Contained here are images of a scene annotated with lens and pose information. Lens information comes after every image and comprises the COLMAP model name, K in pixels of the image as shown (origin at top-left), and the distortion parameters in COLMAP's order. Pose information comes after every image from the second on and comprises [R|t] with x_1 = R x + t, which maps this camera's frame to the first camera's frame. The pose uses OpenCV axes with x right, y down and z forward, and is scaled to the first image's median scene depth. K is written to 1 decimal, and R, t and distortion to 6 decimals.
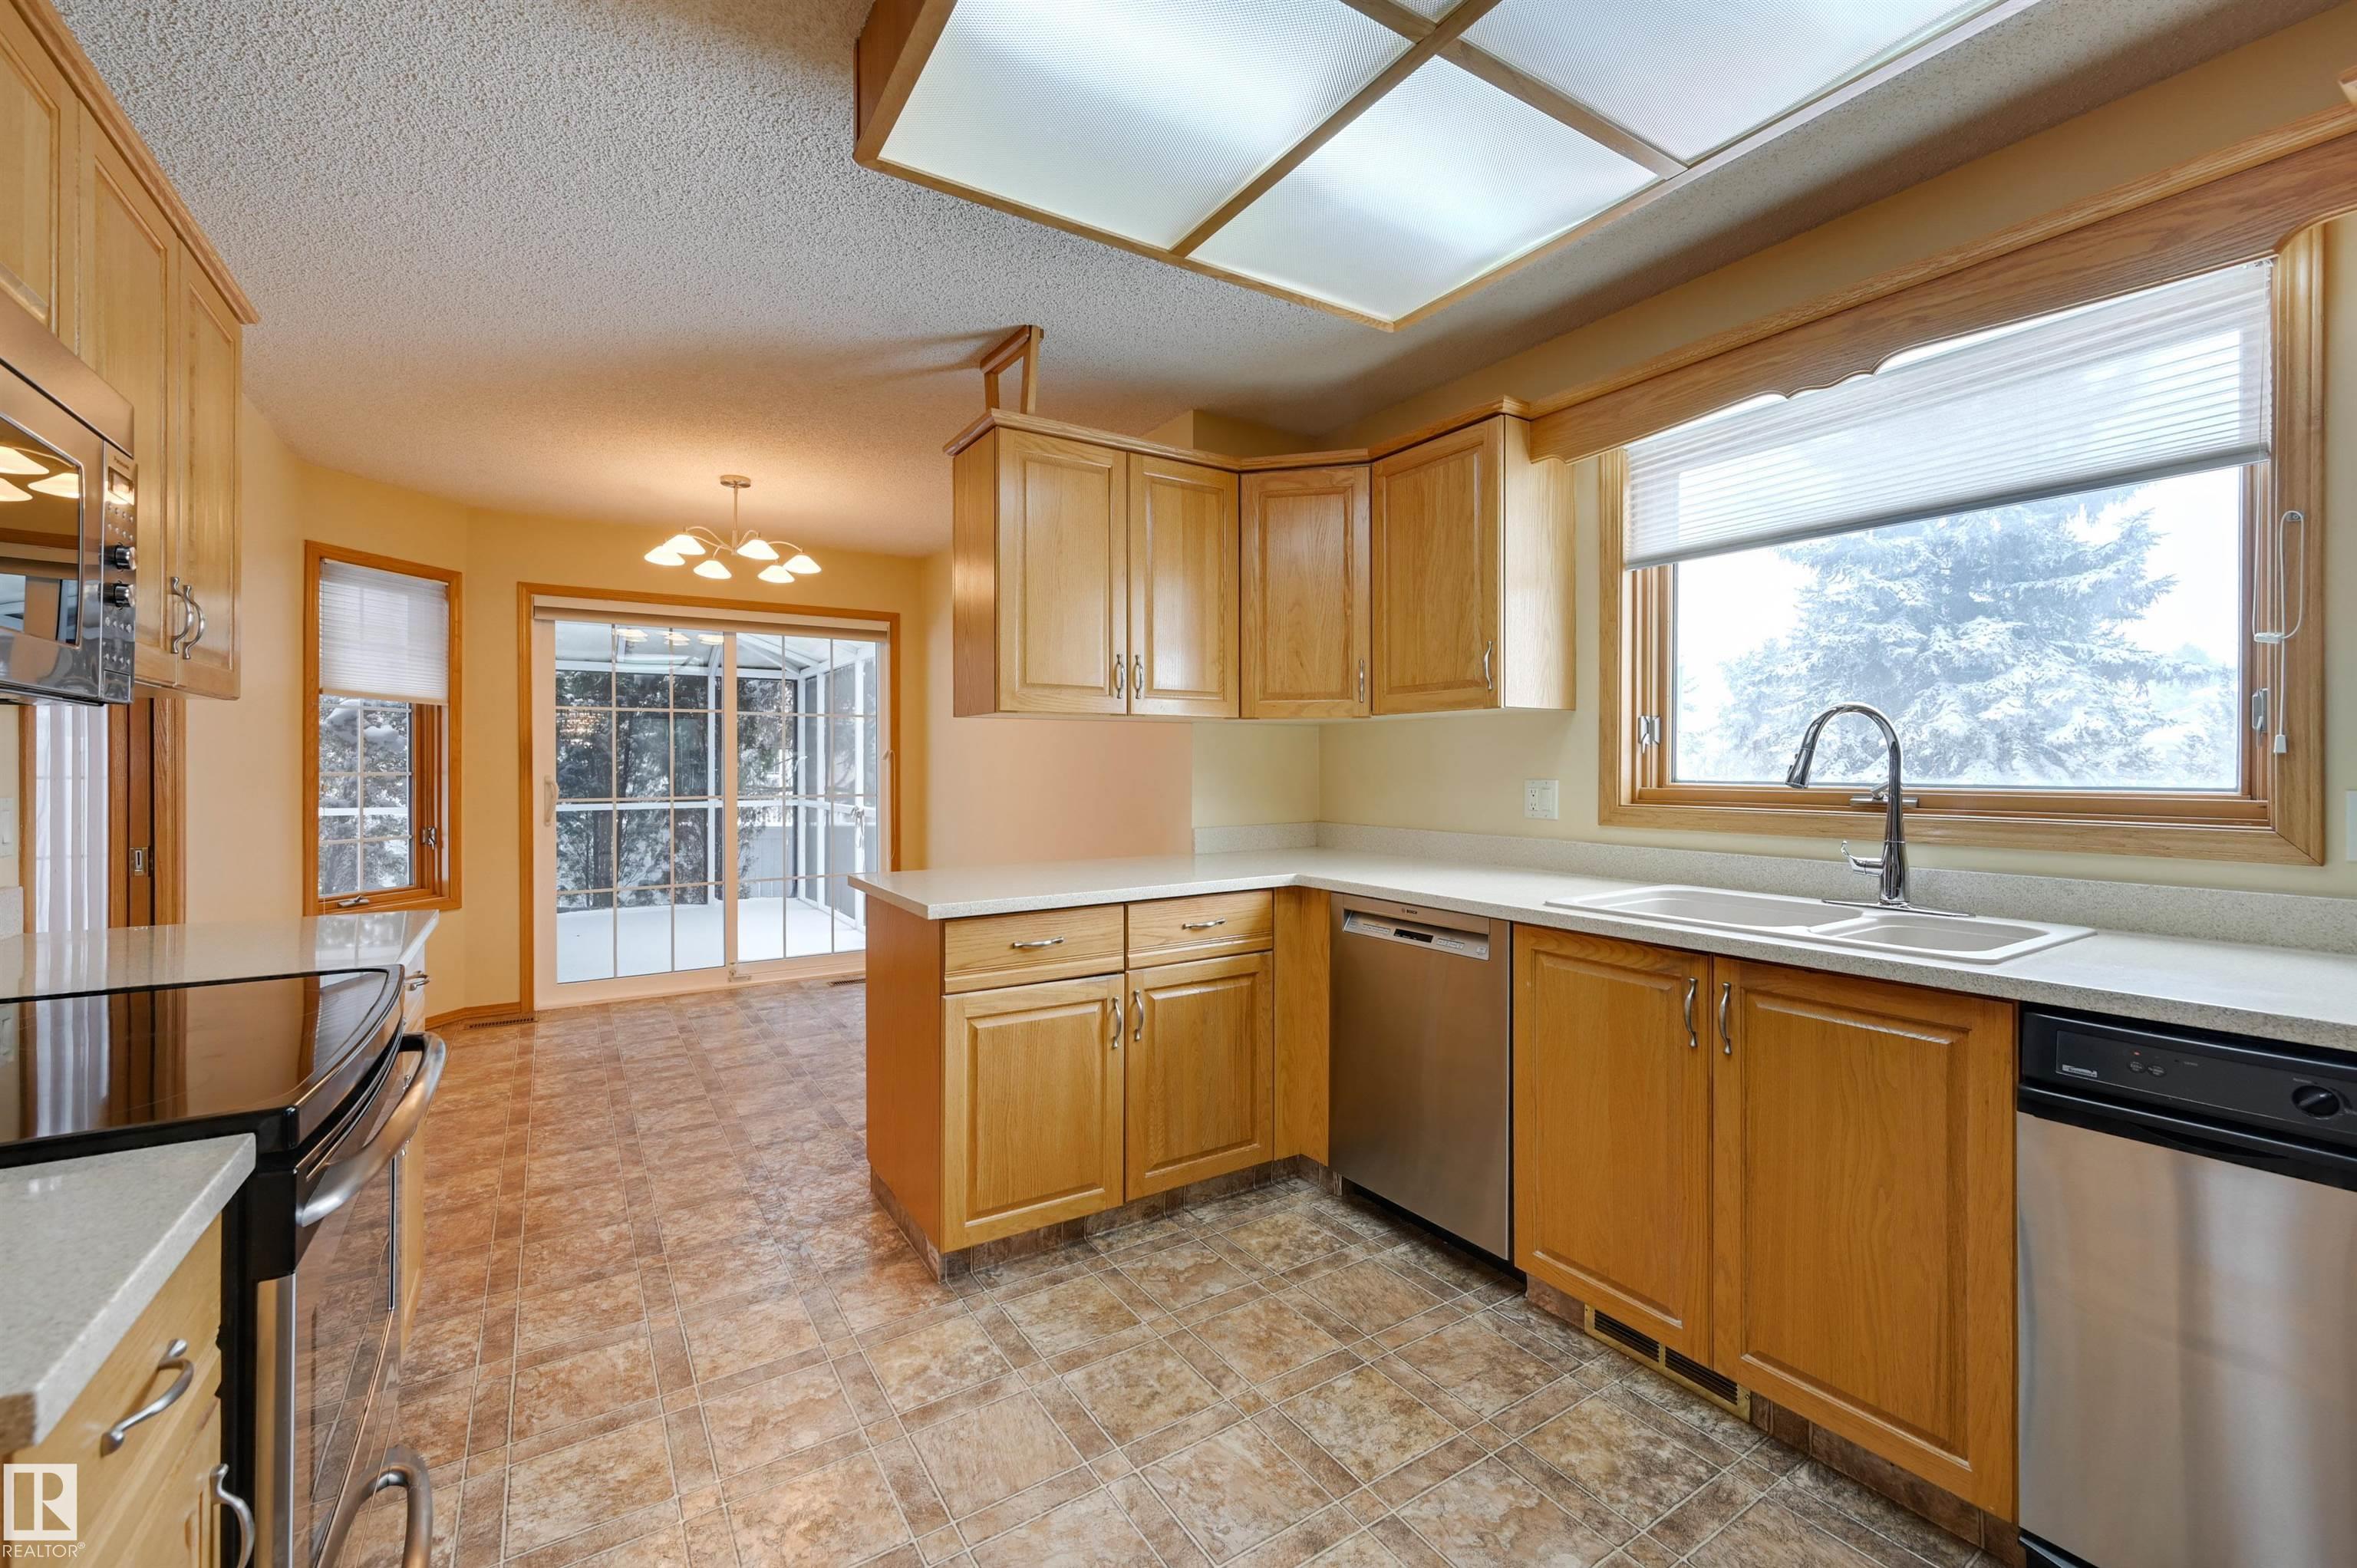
lens RADIAL K [[969.0, 0, 1167.8], [0, 969.0, 758.3], [0, 0, 1]] dist [-0.000962, -0.000322]
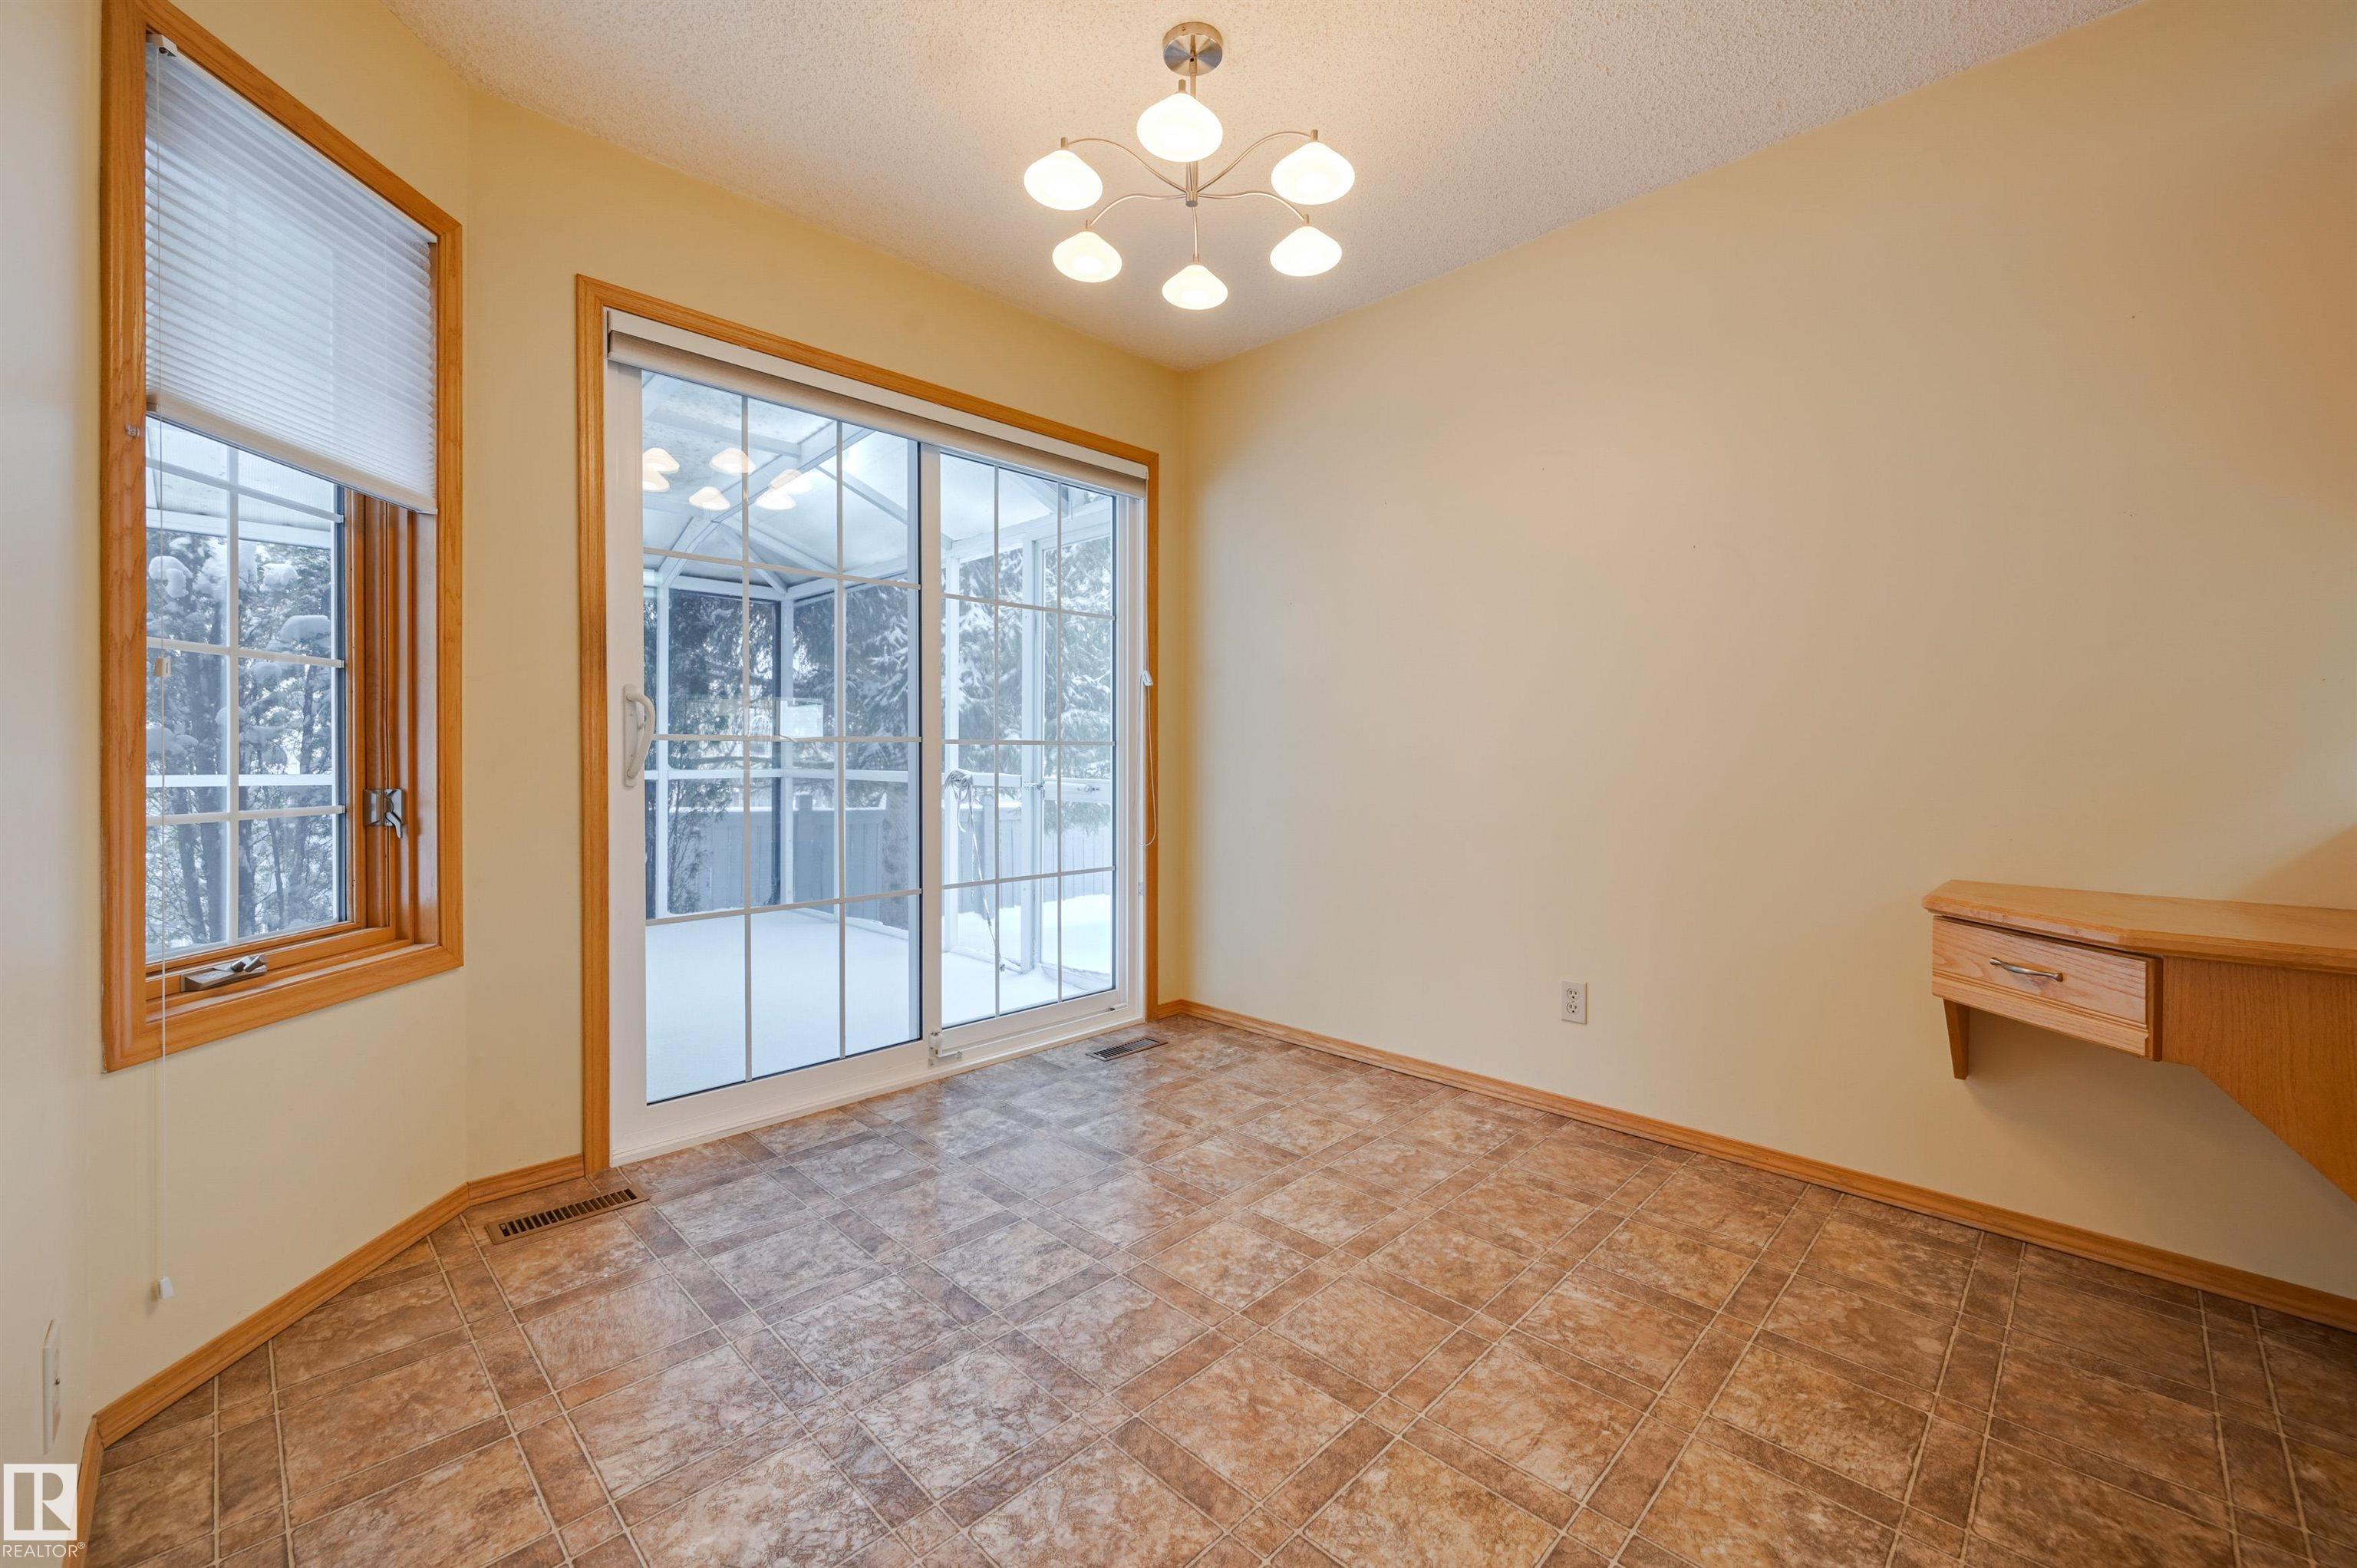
lens RADIAL K [[952.8, 0, 1176.3], [0, 952.8, 752.9], [0, 0, 1]] dist [0.000428, 0.000064]
pose [[0.975370, 0.002601, 0.220562, -0.881345], [-0.004094, 0.999972, 0.006310, 0.088900], [-0.220539, -0.007058, 0.975353, 0.860417]]
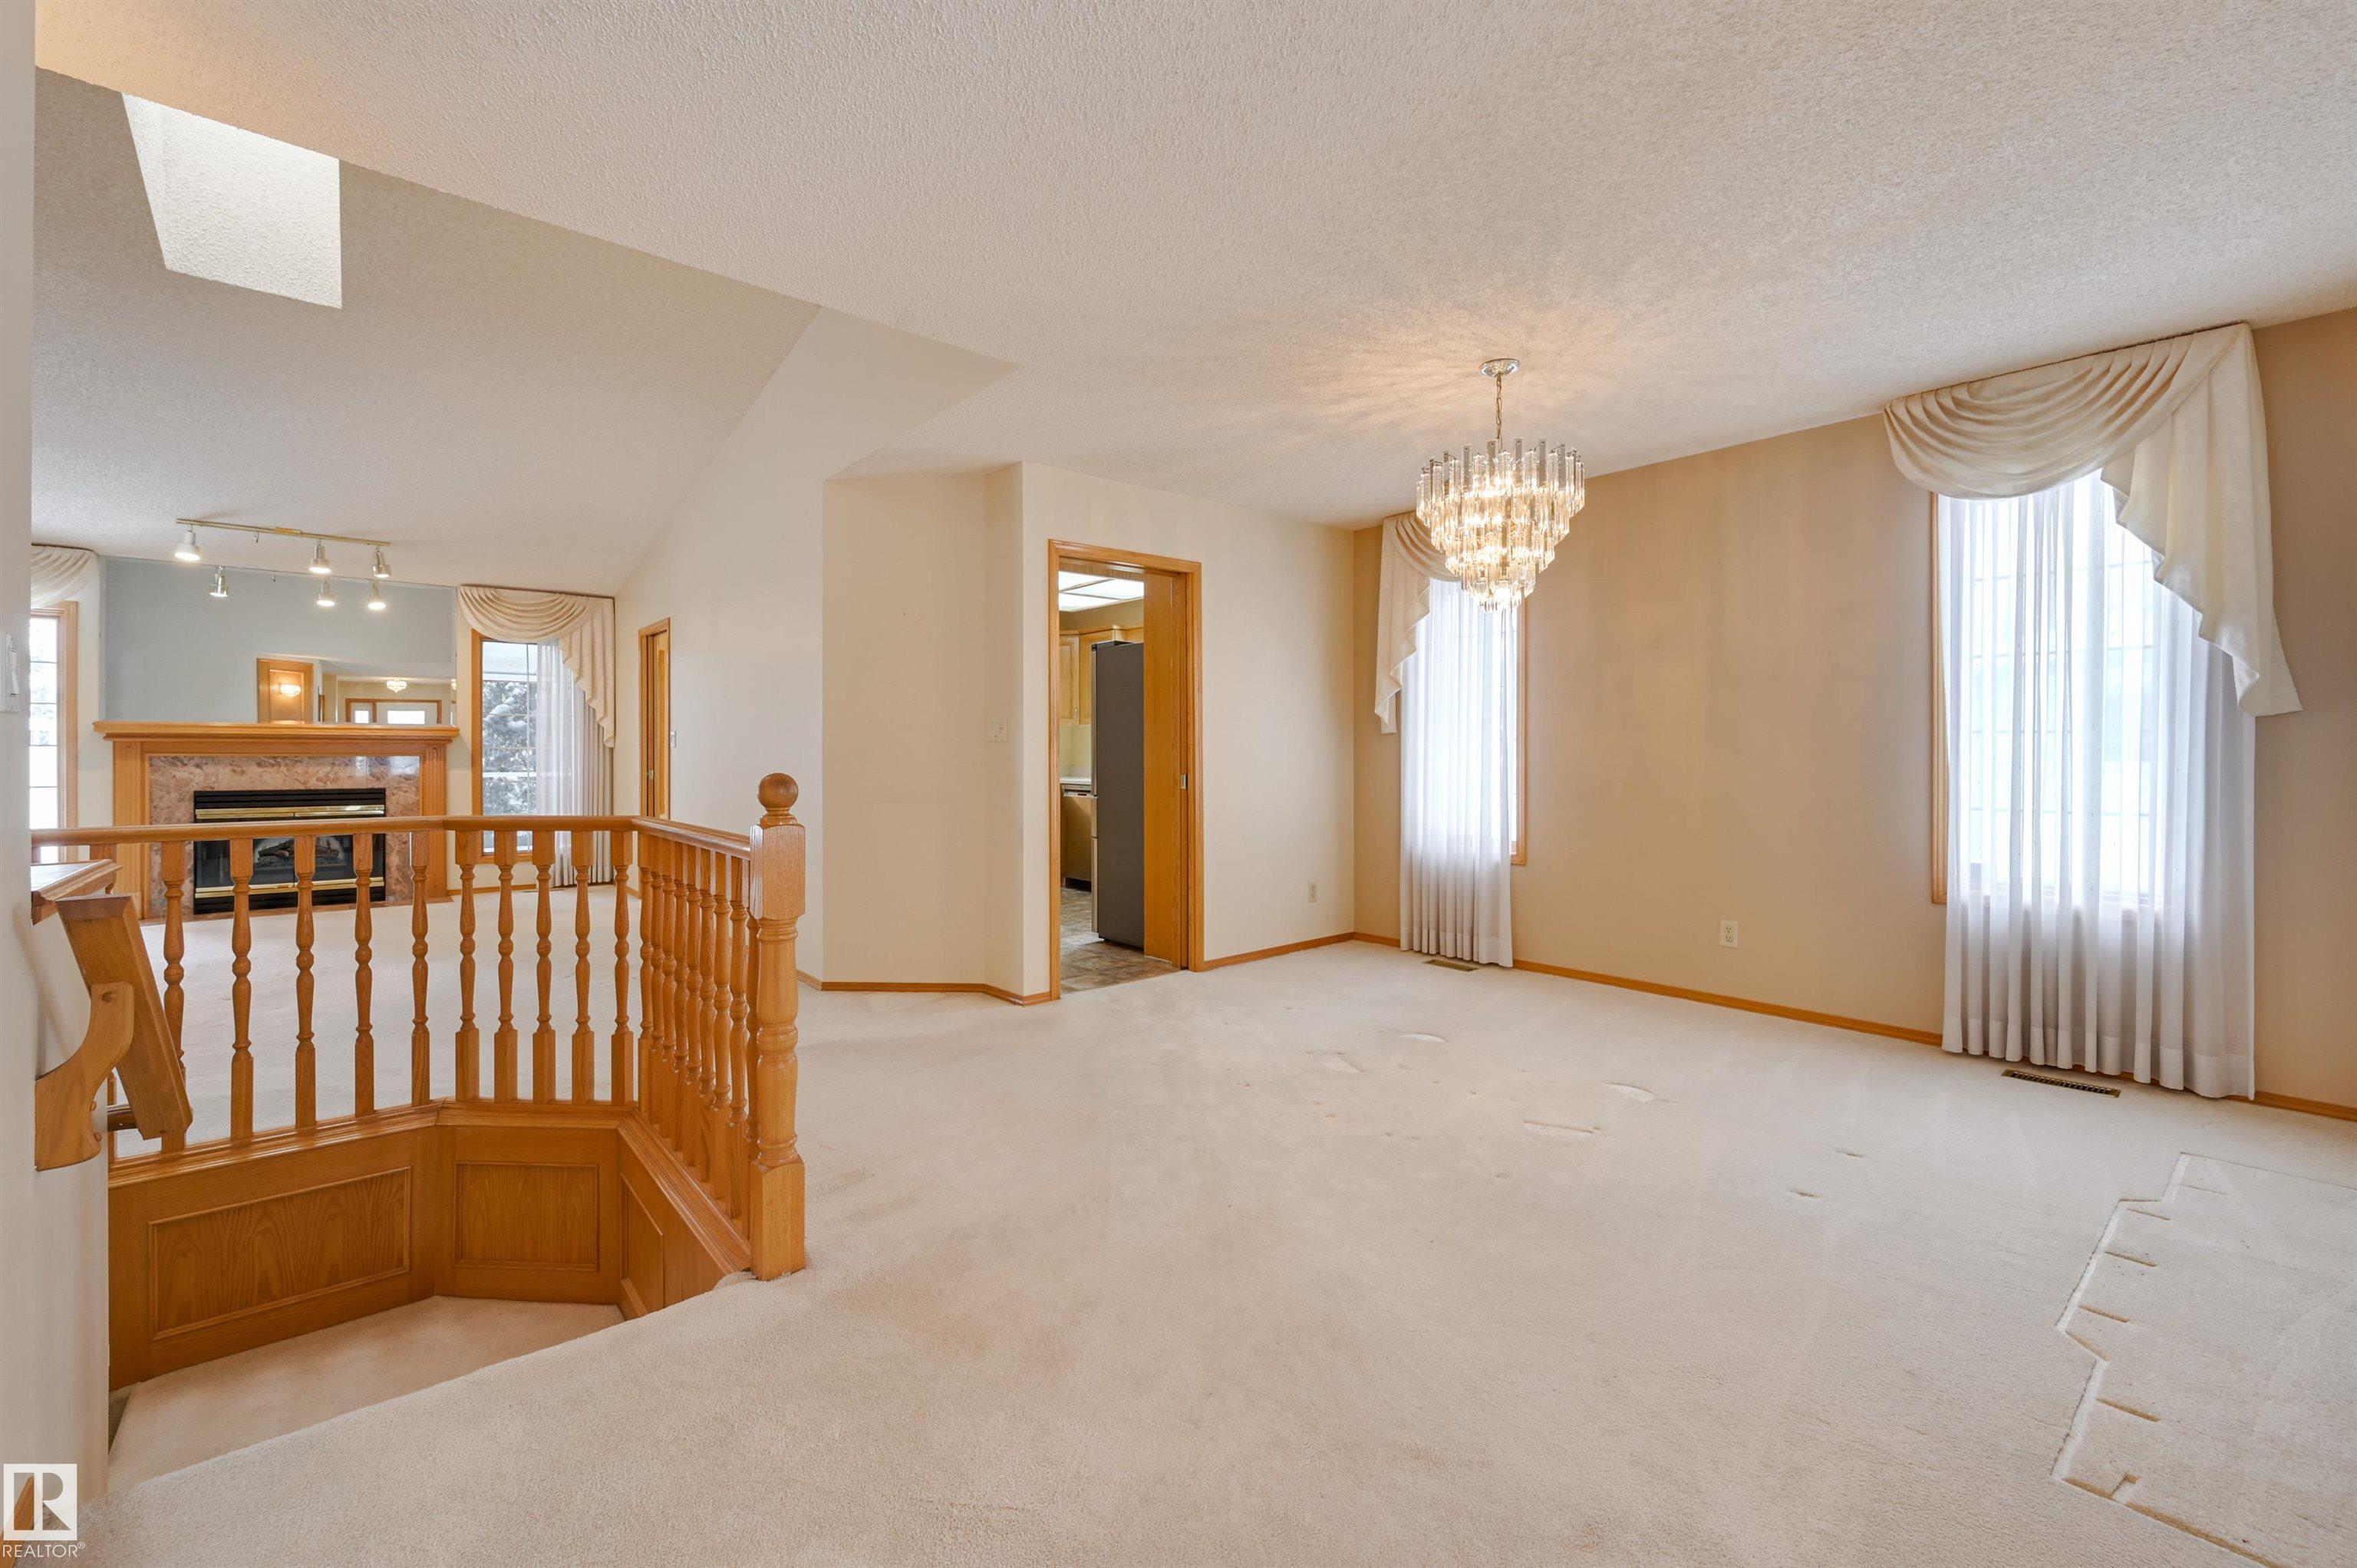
lens RADIAL K [[969.0, 0, 1167.8], [0, 969.0, 758.3], [0, 0, 1]] dist [-0.000962, -0.000322]
pose [[0.990705, -0.001476, 0.136018, 0.085107], [-0.000215, 0.999923, 0.012420, 0.018823], [-0.136025, -0.012334, 0.990629, -2.026368]]
